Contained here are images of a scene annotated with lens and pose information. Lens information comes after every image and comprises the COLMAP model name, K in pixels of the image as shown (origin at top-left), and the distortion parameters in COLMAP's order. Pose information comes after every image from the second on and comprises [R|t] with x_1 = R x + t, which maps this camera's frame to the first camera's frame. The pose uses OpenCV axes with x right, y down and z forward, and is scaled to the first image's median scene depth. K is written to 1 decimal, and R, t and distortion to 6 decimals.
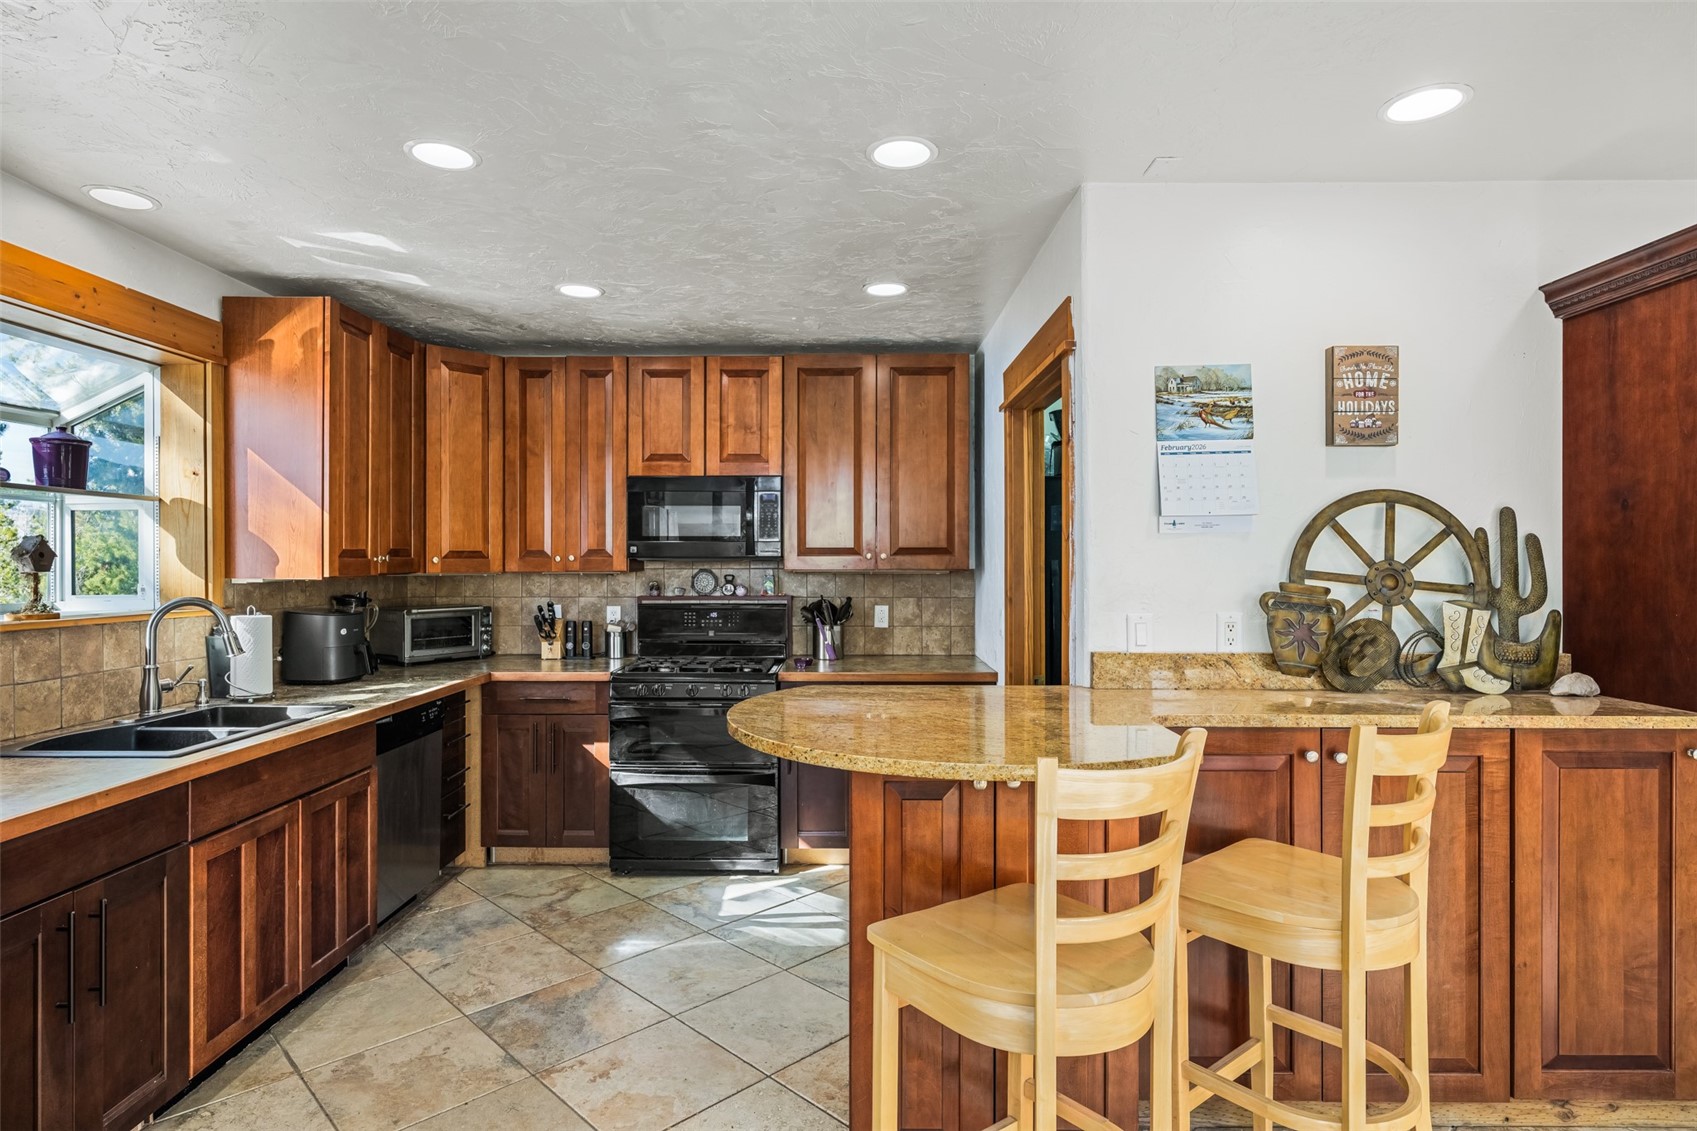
lens RADIAL K [[894.5, 0, 841.0], [0, 894.5, 559.6], [0, 0, 1]] dist [-0.012913, 0.003526]
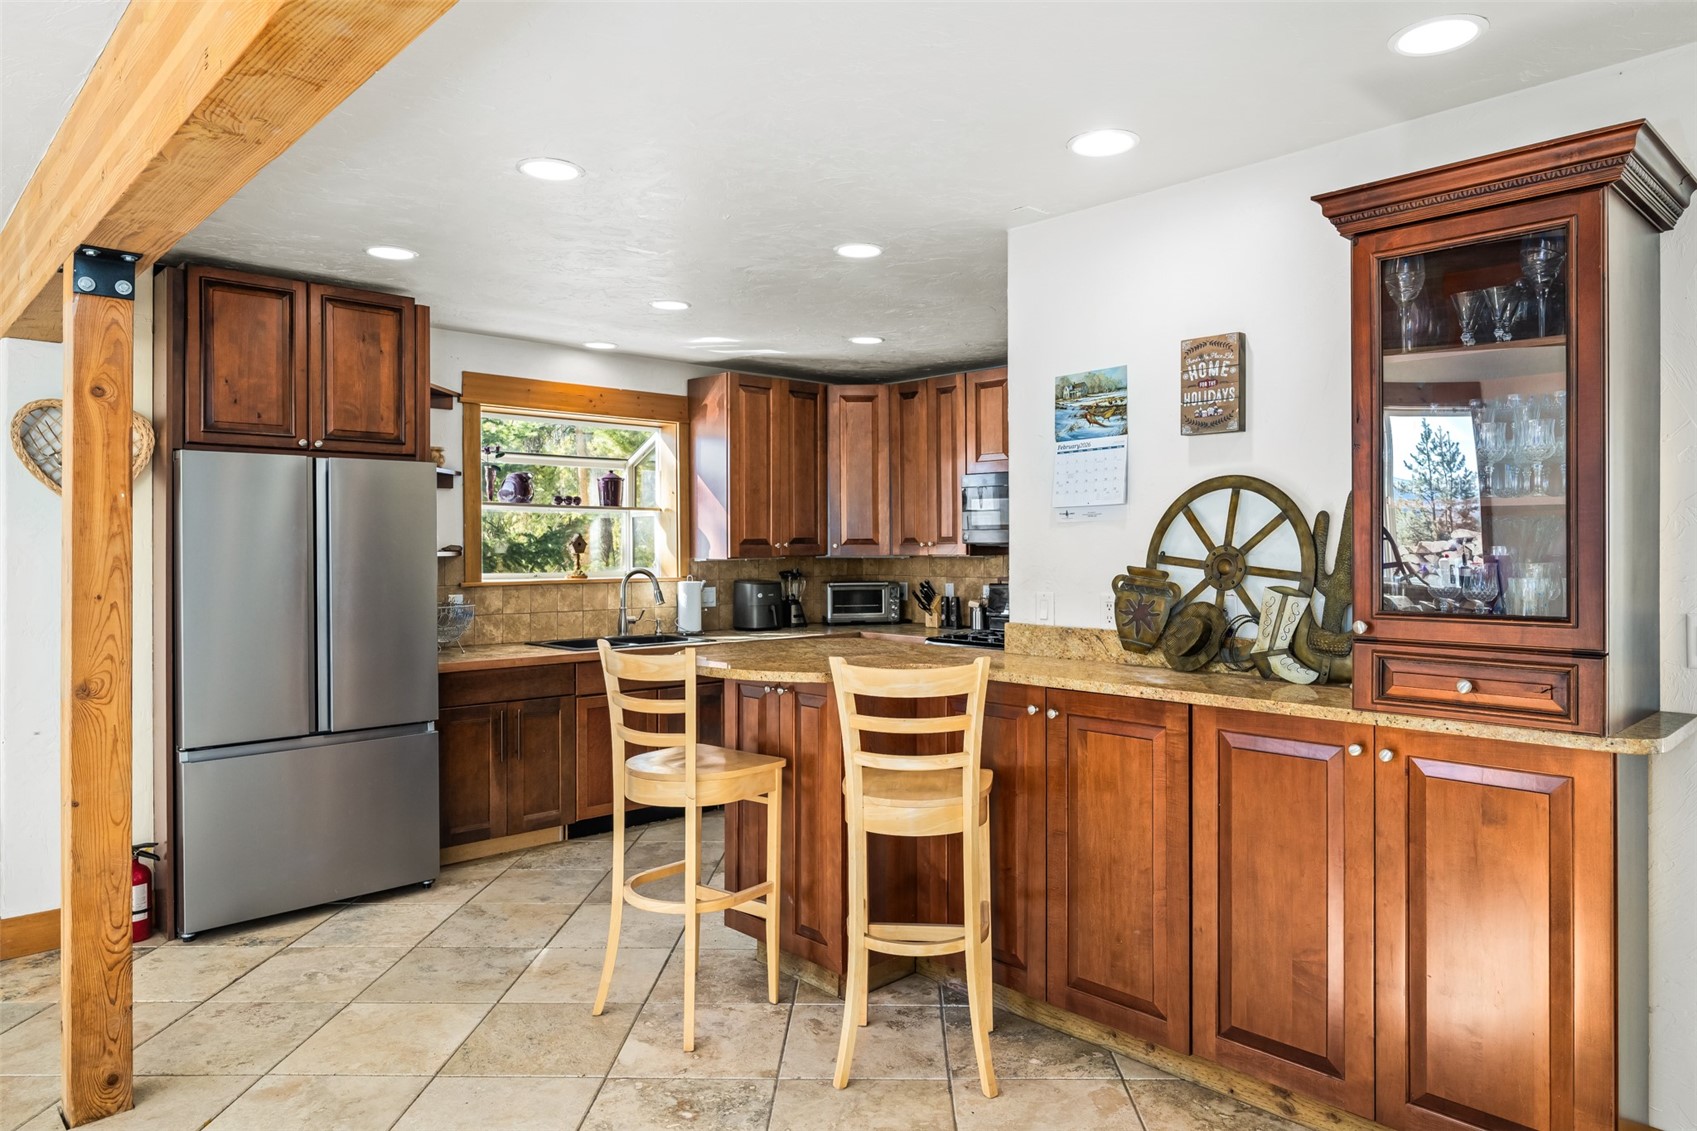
lens RADIAL K [[1060.9, 0, 892.3], [0, 1060.9, 556.3], [0, 0, 1]] dist [-0.002002, 0.007169]
pose [[0.714765, 0.004649, -0.699349, 0.906045], [0.004012, 0.999934, 0.010748, -0.001100], [0.699353, -0.010488, 0.714699, -0.099472]]
